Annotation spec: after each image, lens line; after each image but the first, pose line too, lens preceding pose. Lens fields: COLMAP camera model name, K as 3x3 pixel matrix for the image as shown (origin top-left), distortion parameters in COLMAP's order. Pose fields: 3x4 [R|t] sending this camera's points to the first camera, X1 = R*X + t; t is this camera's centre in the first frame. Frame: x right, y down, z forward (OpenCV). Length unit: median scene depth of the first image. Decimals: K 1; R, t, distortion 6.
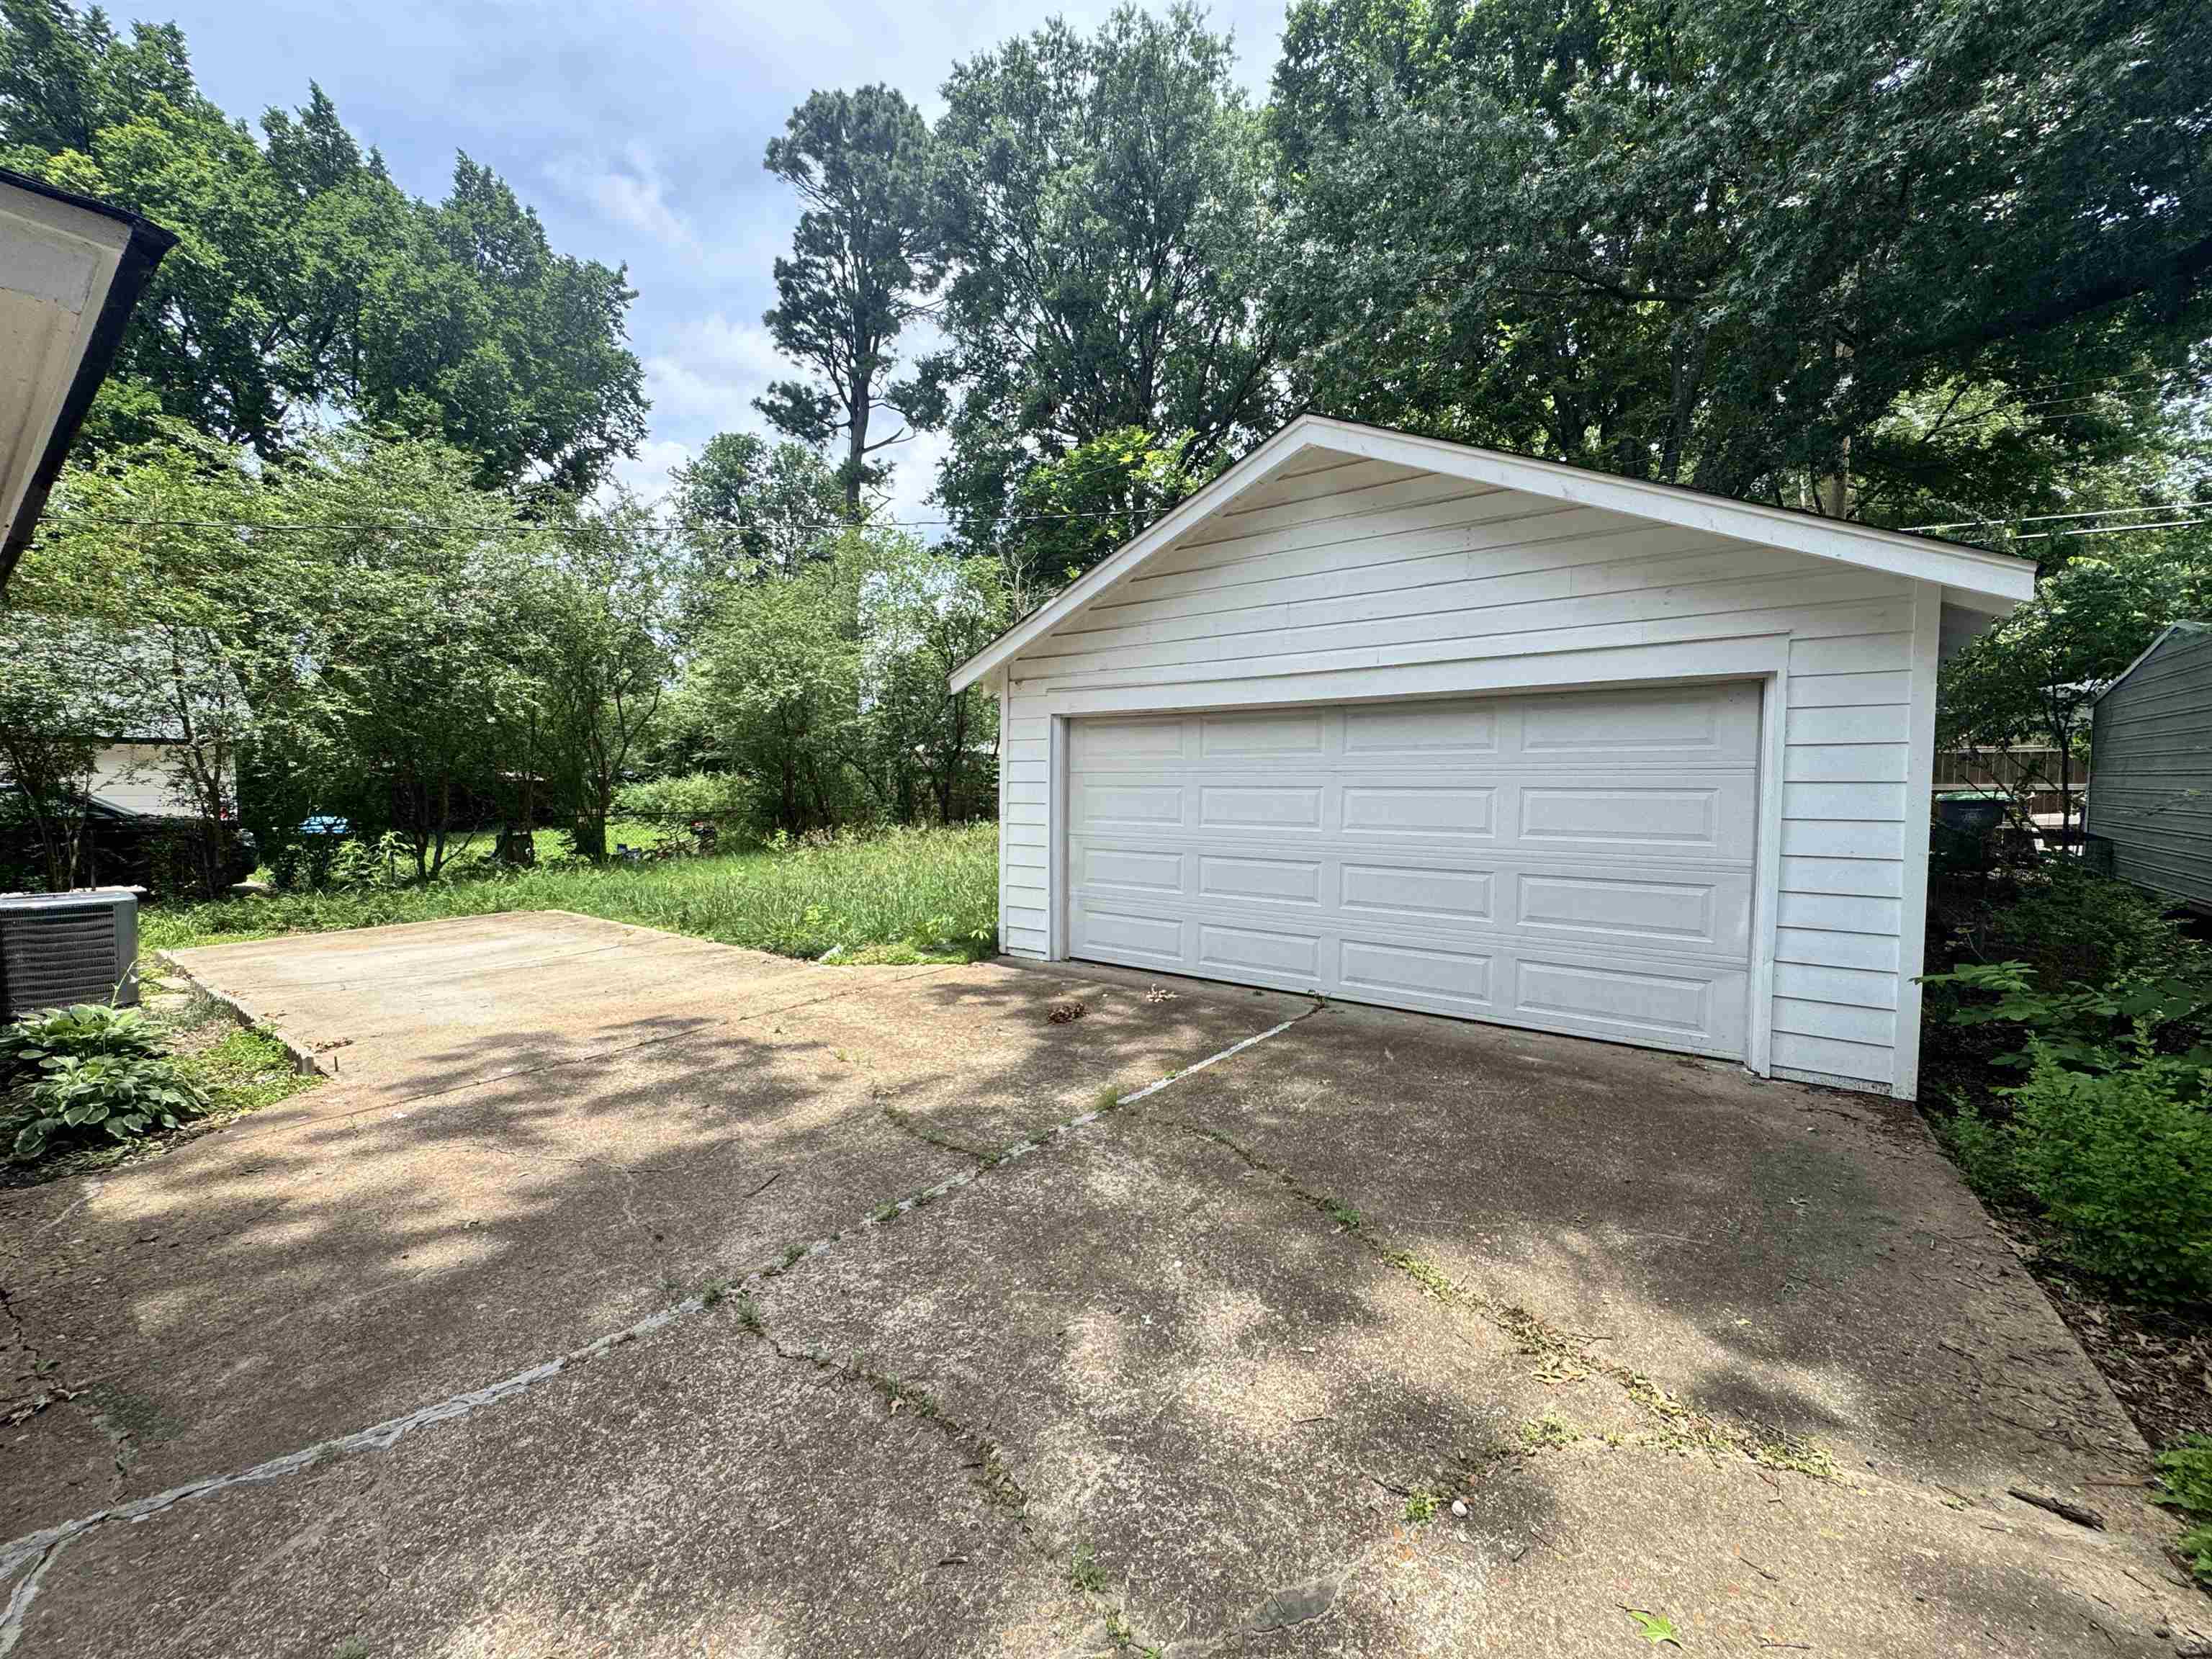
lens RADIAL K [[886.3, 0, 1104.0], [0, 886.3, 829.5], [0, 0, 1]] dist [0.000952, 0.000287]
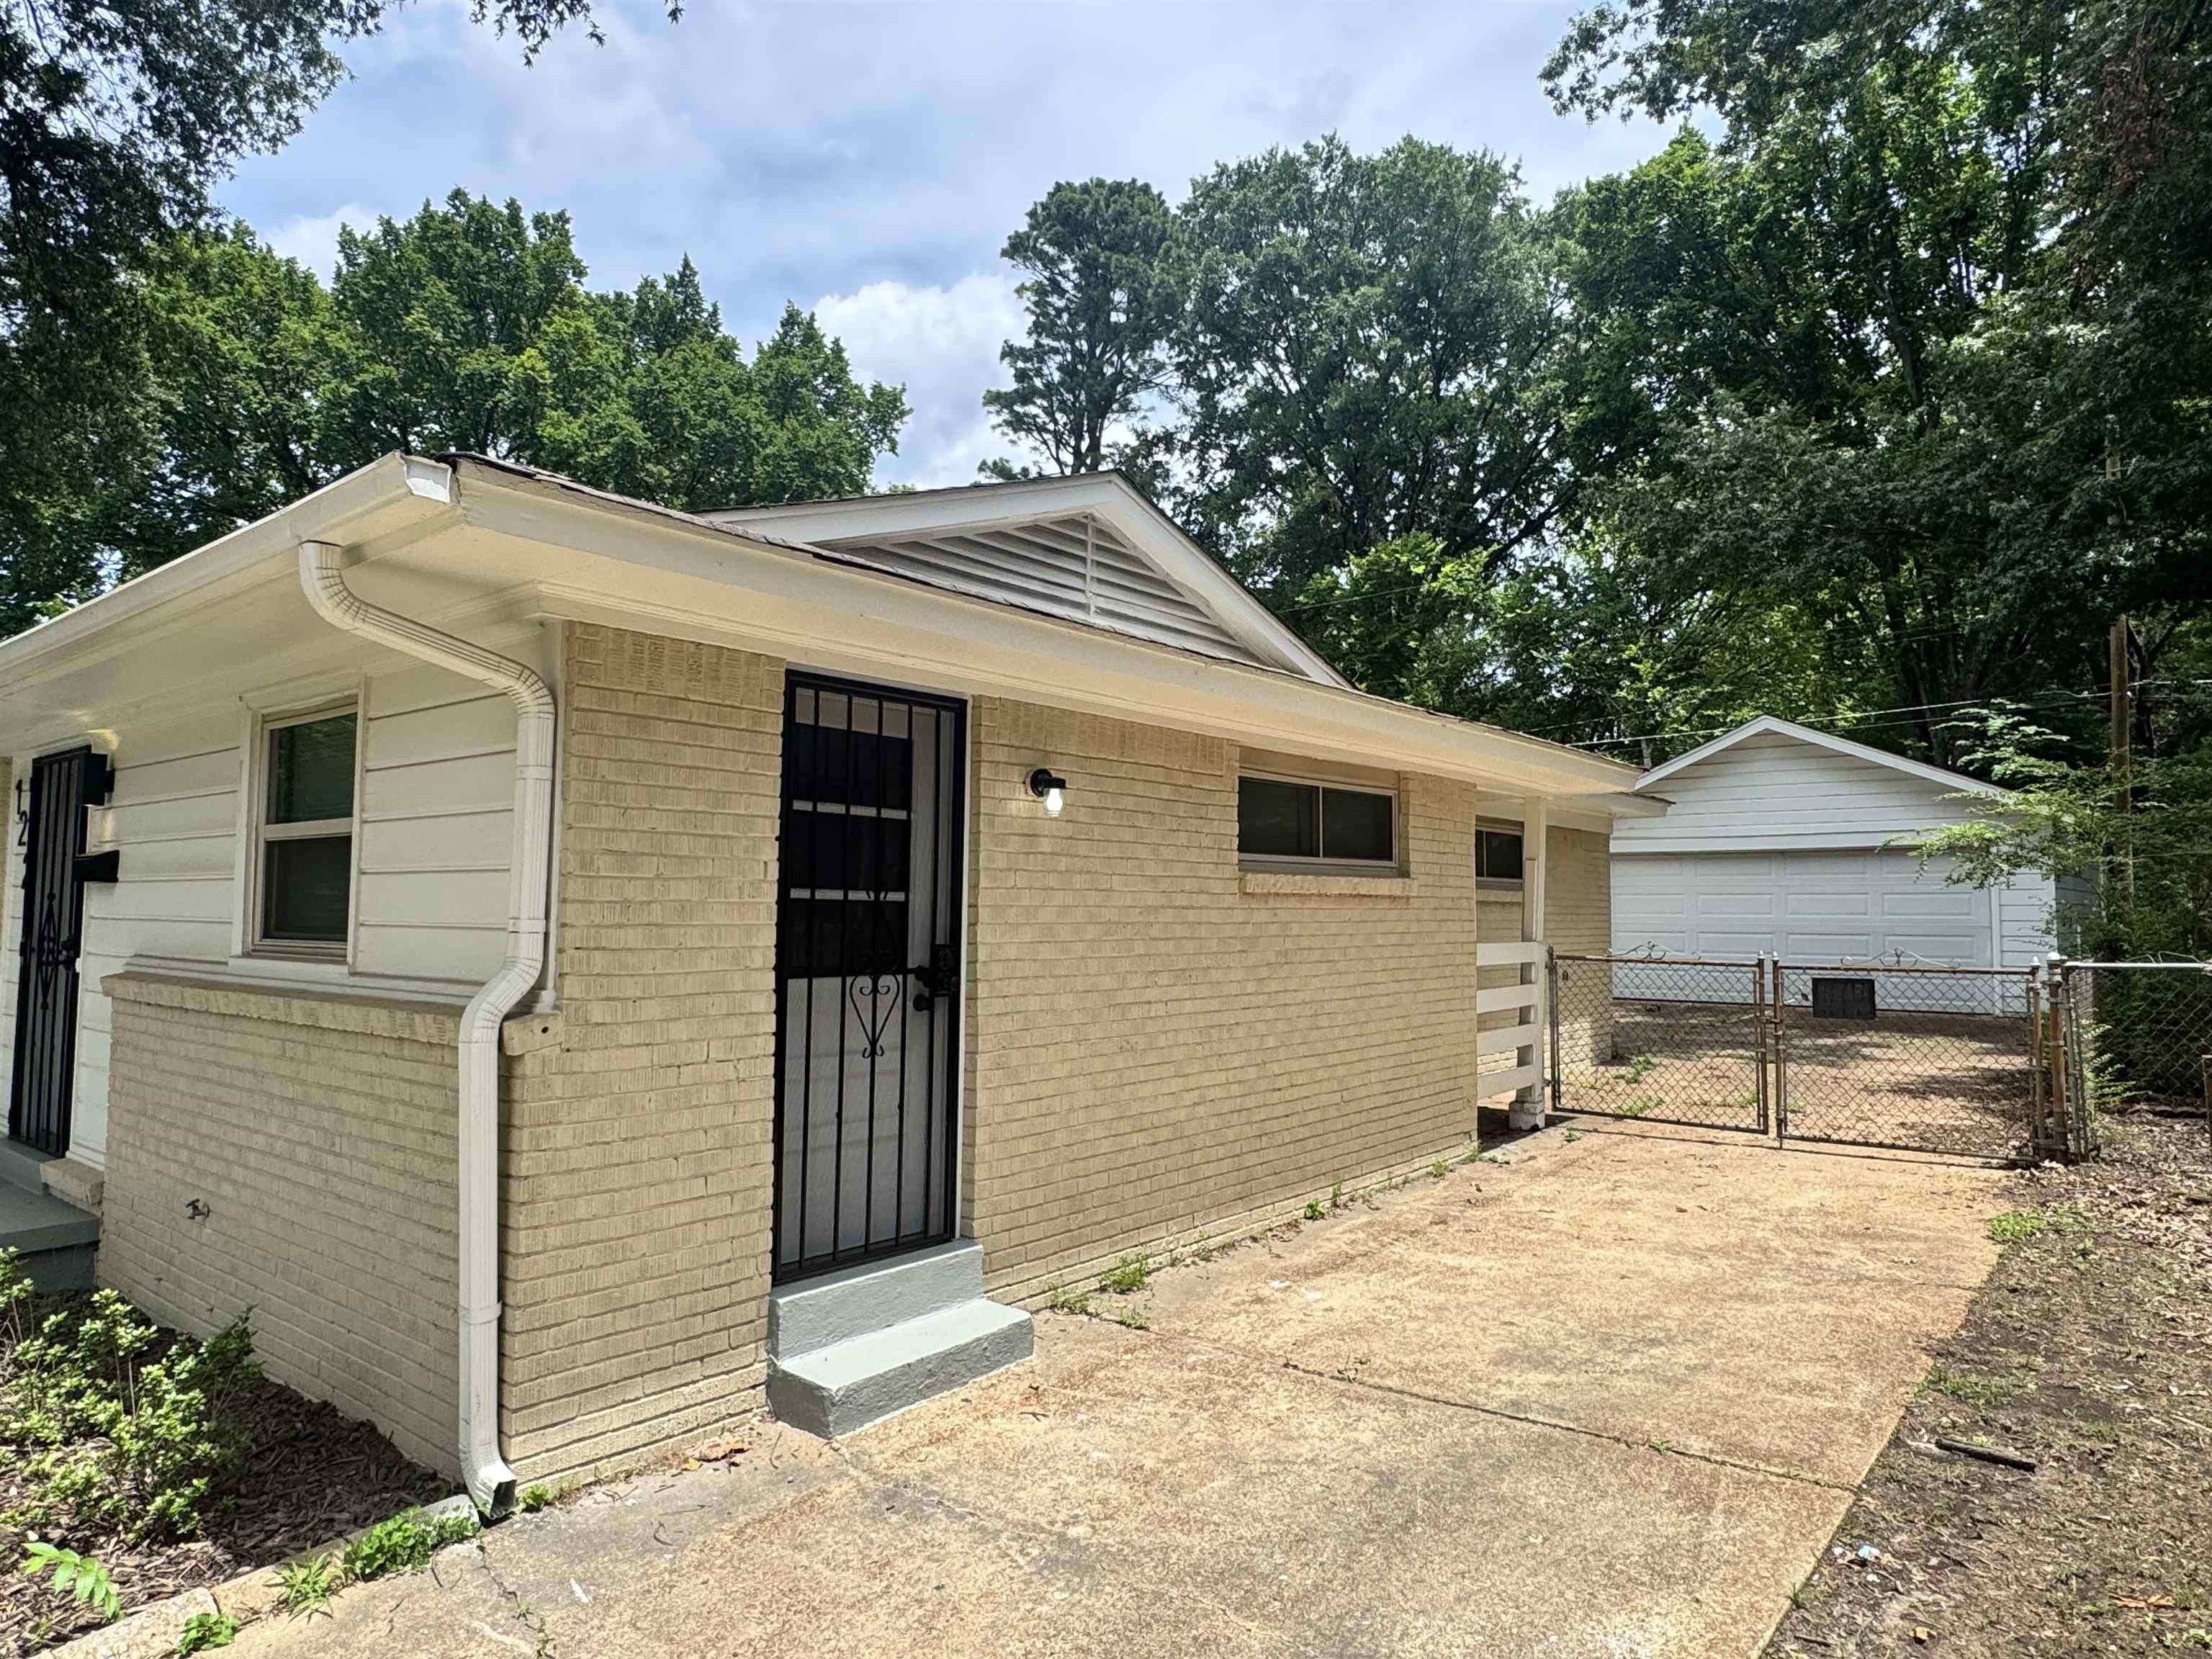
lens RADIAL K [[1352.2, 0, 1107.1], [0, 1352.2, 828.9], [0, 0, 1]] dist [-0.006456, -0.000898]
pose [[0.998823, -0.002177, -0.048447, -0.202711], [-0.002987, 0.994332, -0.106274, 0.024579], [0.048404, 0.106294, 0.993156, -0.382419]]
